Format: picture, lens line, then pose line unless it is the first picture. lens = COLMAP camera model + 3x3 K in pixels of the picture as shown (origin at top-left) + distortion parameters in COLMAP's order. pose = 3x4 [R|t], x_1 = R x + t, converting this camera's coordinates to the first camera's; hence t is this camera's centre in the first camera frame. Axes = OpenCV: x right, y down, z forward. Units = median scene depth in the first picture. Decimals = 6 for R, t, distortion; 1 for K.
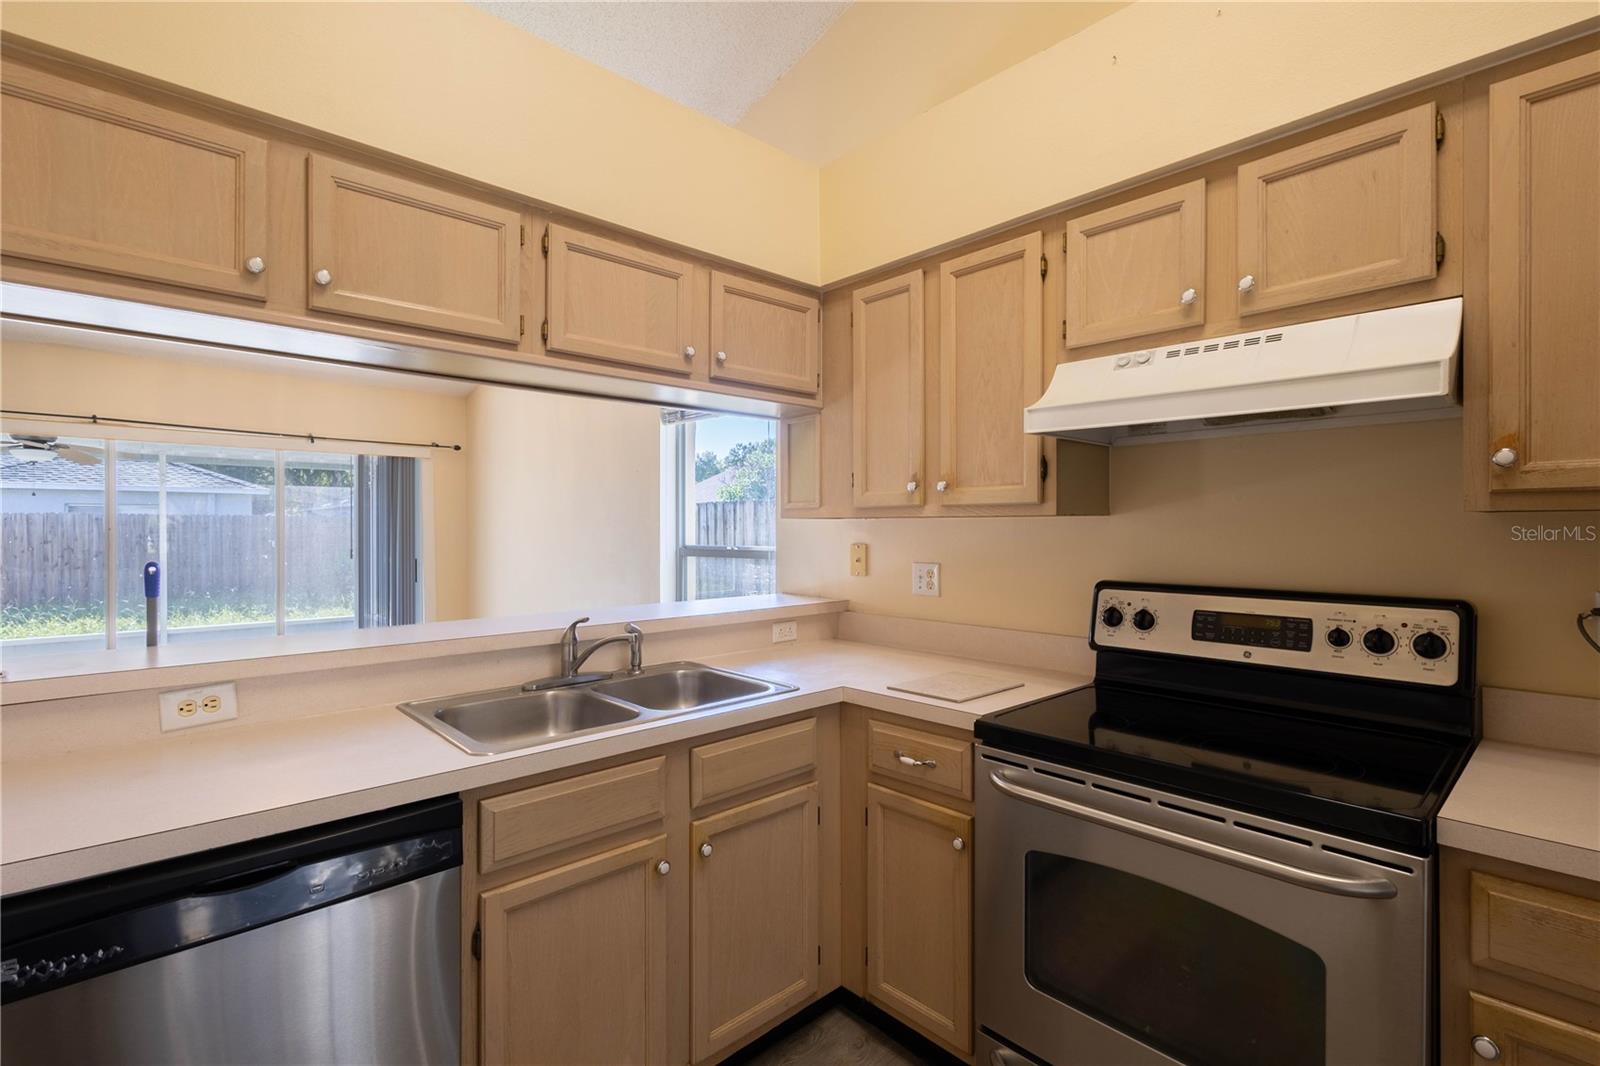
lens RADIAL K [[736.0, 0, 801.0], [0, 736.0, 534.0], [0, 0, 1]] dist [0.008836, -0.002133]
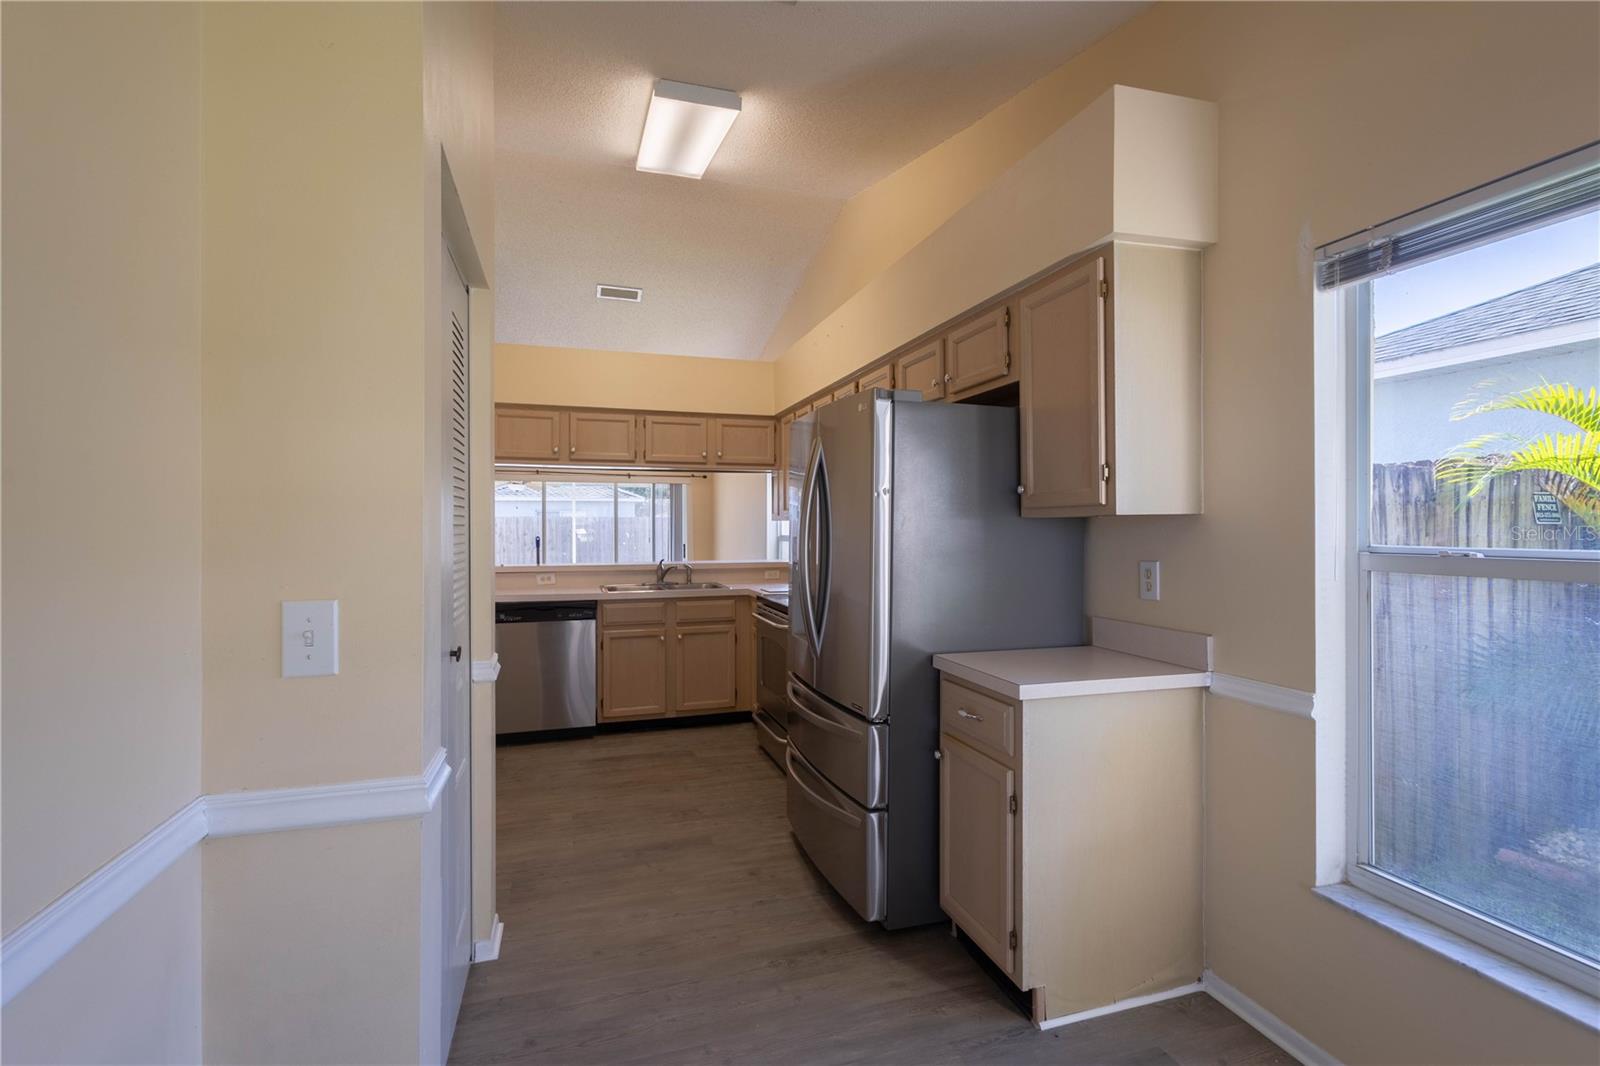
lens RADIAL K [[736.0, 0, 795.2], [0, 736.0, 535.1], [0, 0, 1]] dist [0.008836, -0.002133]
pose [[0.900884, 0.004657, -0.434035, 1.372984], [-0.002476, 0.999981, 0.005590, 0.012365], [0.434053, -0.003961, 0.900878, -1.258870]]
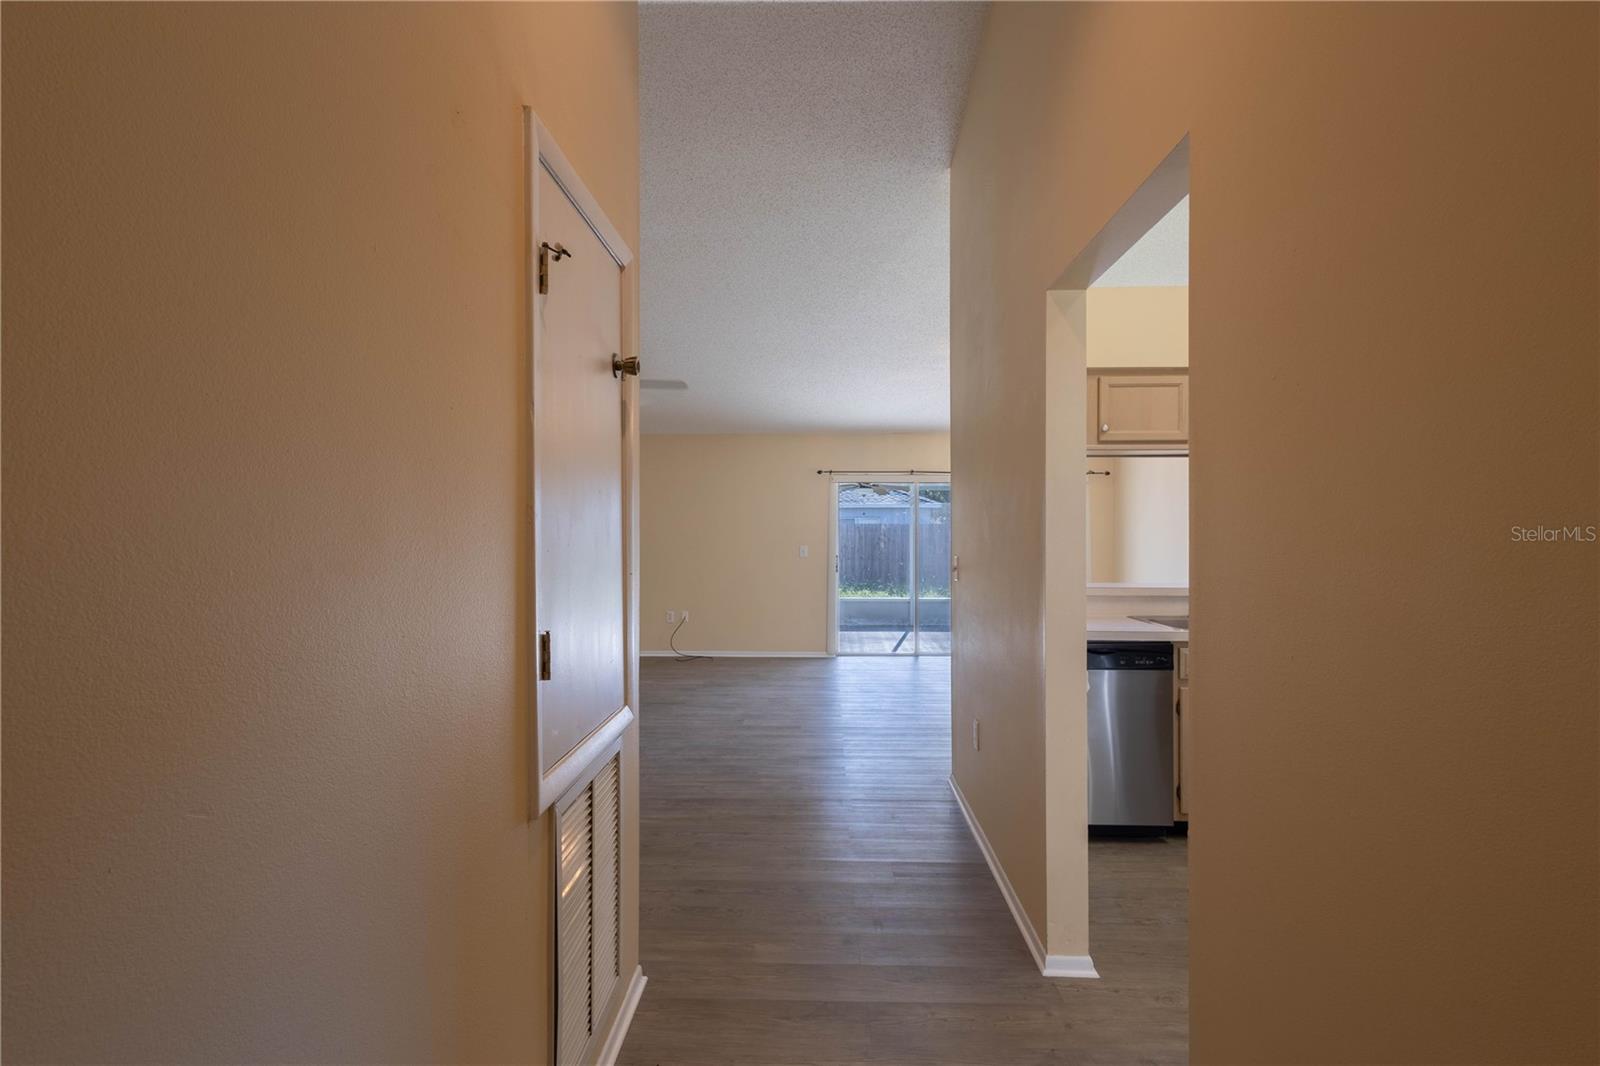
lens RADIAL K [[736.0, 0, 794.9], [0, 736.0, 534.3], [0, 0, 1]] dist [0.008836, -0.002133]
pose [[0.706149, -0.000254, -0.708063, 0.271558], [-0.003781, 0.999984, -0.004129, 0.008757], [0.708053, 0.005593, 0.706137, -1.133743]]
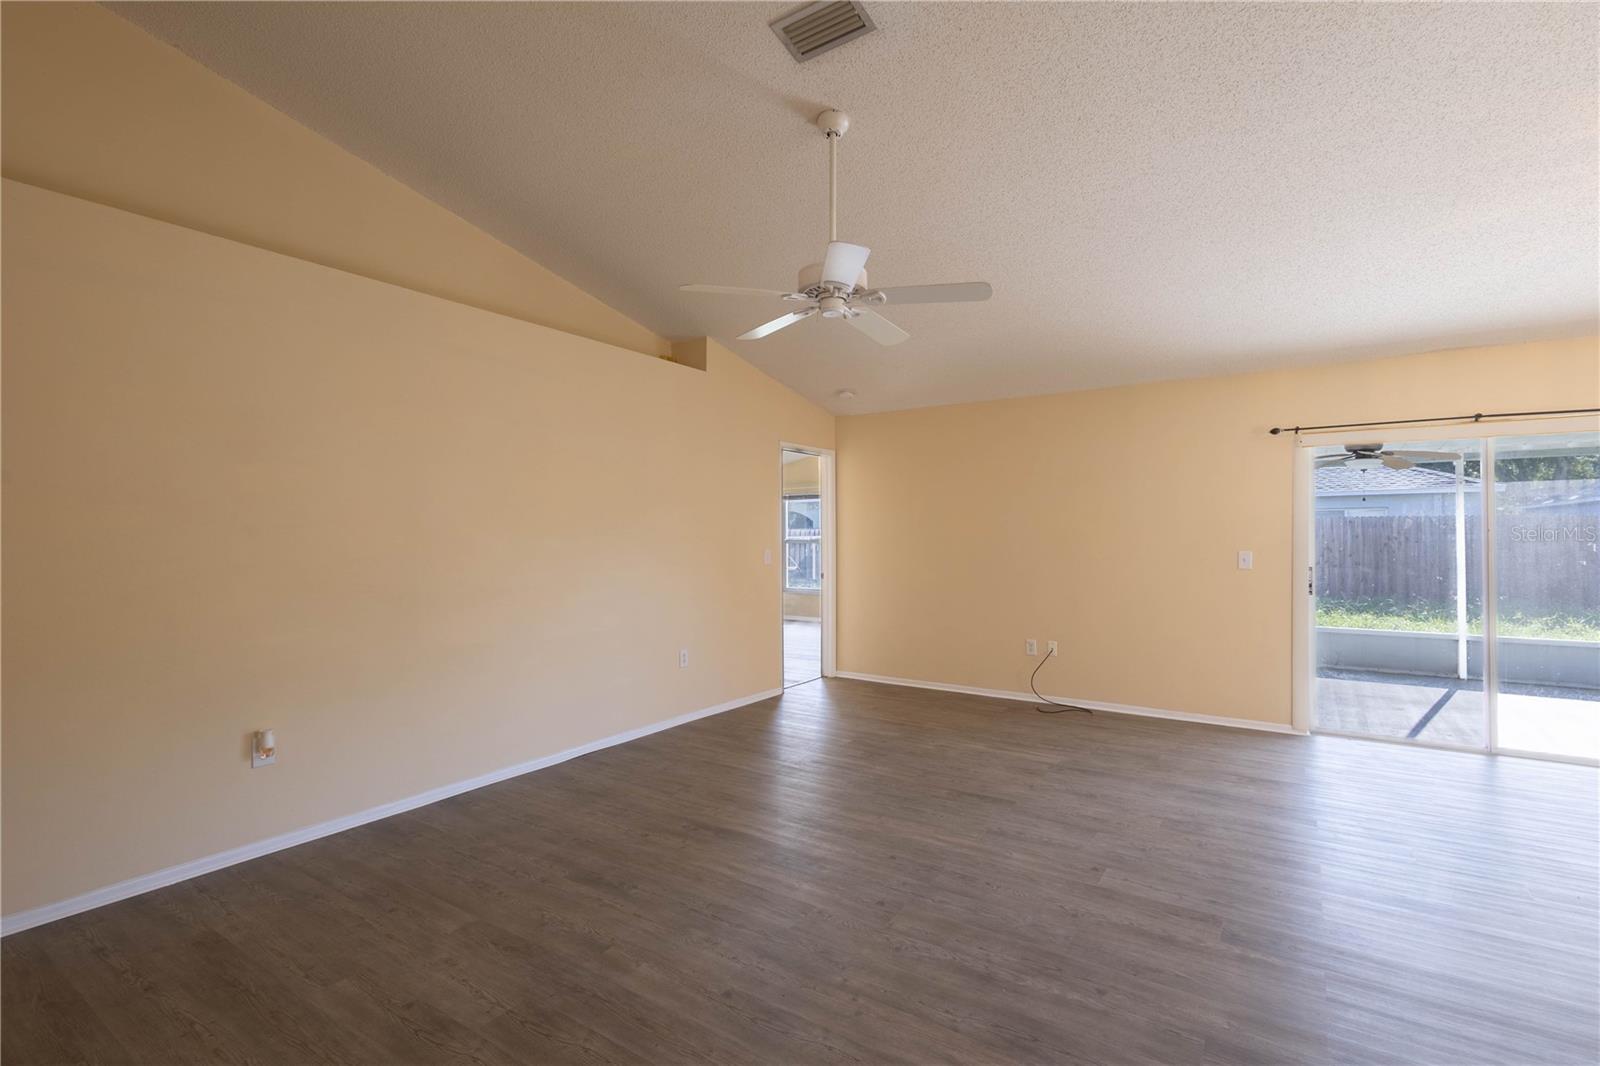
lens RADIAL K [[736.0, 0, 808.1], [0, 736.0, 528.3], [0, 0, 1]] dist [0.008836, -0.002133]
pose [[0.235634, -0.009576, -0.971795, -0.516222], [-0.000470, 0.999950, -0.009968, 0.004730], [0.971842, 0.002806, 0.235617, -0.222939]]
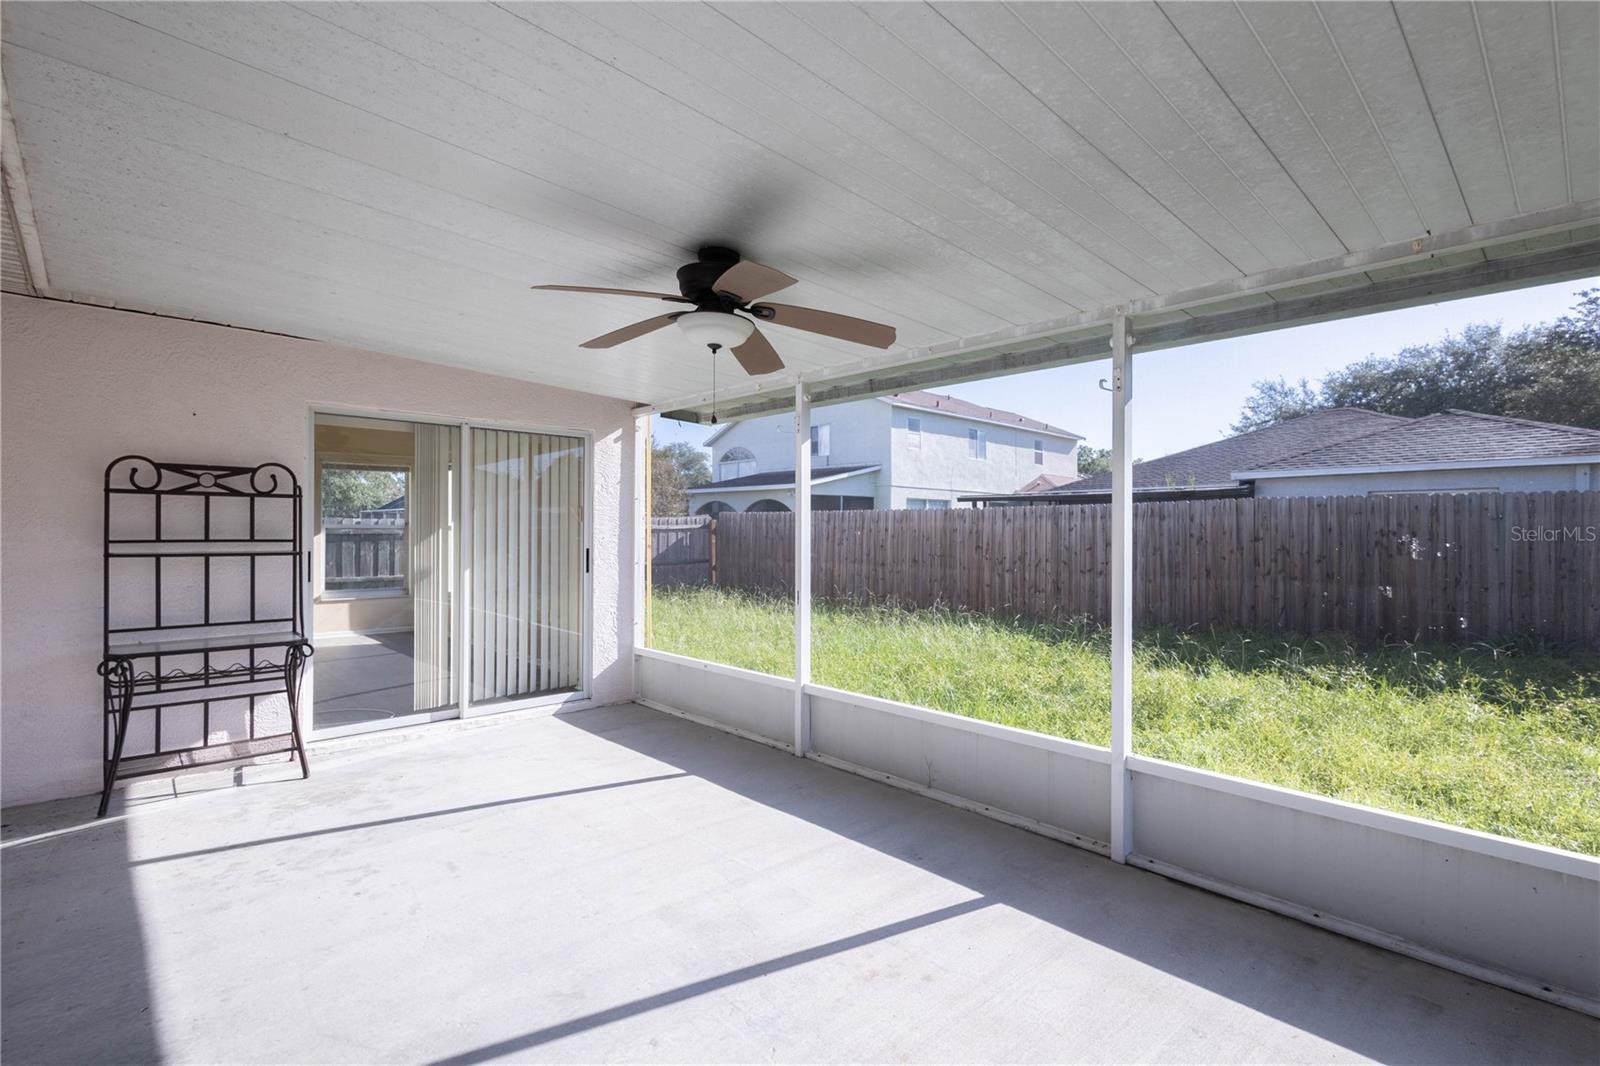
lens RADIAL K [[736.0, 0, 800.9], [0, 736.0, 538.0], [0, 0, 1]] dist [0.008836, -0.002133]
pose [[0.013521, 0.013129, -0.999822, -1.955470], [-0.010661, 0.999859, 0.012986, 0.033237], [0.999852, 0.010484, 0.013659, 3.425020]]
